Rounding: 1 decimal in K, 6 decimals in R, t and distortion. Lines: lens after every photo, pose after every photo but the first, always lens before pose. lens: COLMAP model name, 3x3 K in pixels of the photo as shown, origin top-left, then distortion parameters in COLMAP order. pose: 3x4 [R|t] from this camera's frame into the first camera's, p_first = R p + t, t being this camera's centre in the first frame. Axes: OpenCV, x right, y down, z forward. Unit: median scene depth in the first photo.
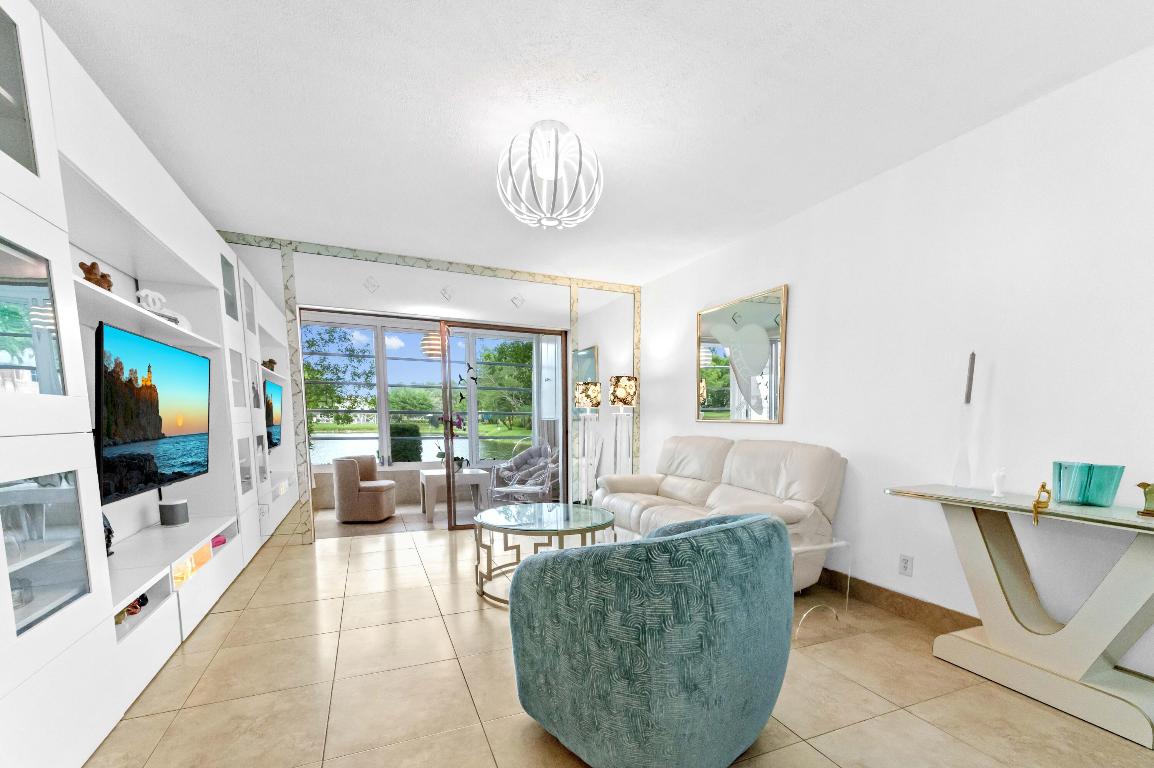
lens RADIAL K [[491.7, 0, 603.5], [0, 491.7, 476.9], [0, 0, 1]] dist [0.003000, 0.000106]
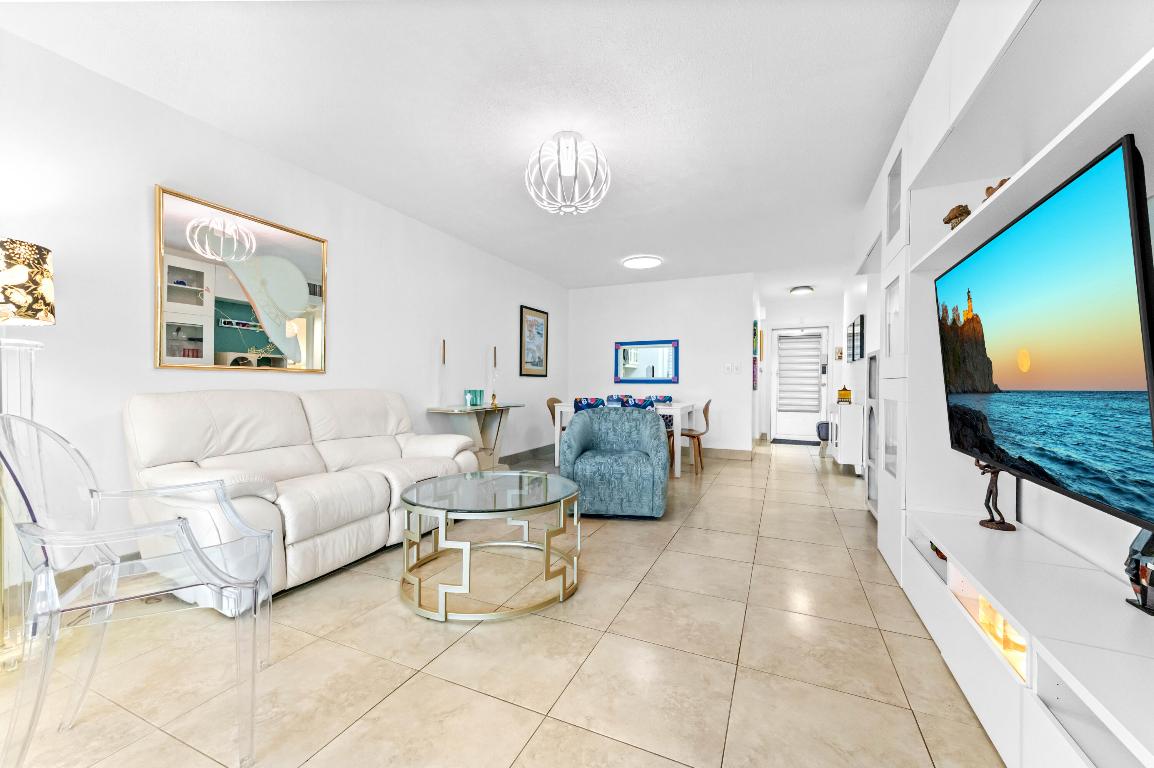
lens RADIAL K [[457.2, 0, 559.0], [0, 457.2, 388.0], [0, 0, 1]] dist [0.012517, 0.000384]
pose [[-0.618731, -0.016484, 0.785430, -0.536116], [0.085866, 0.992371, 0.088468, -0.096439], [-0.780897, 0.122180, -0.612595, 0.942571]]
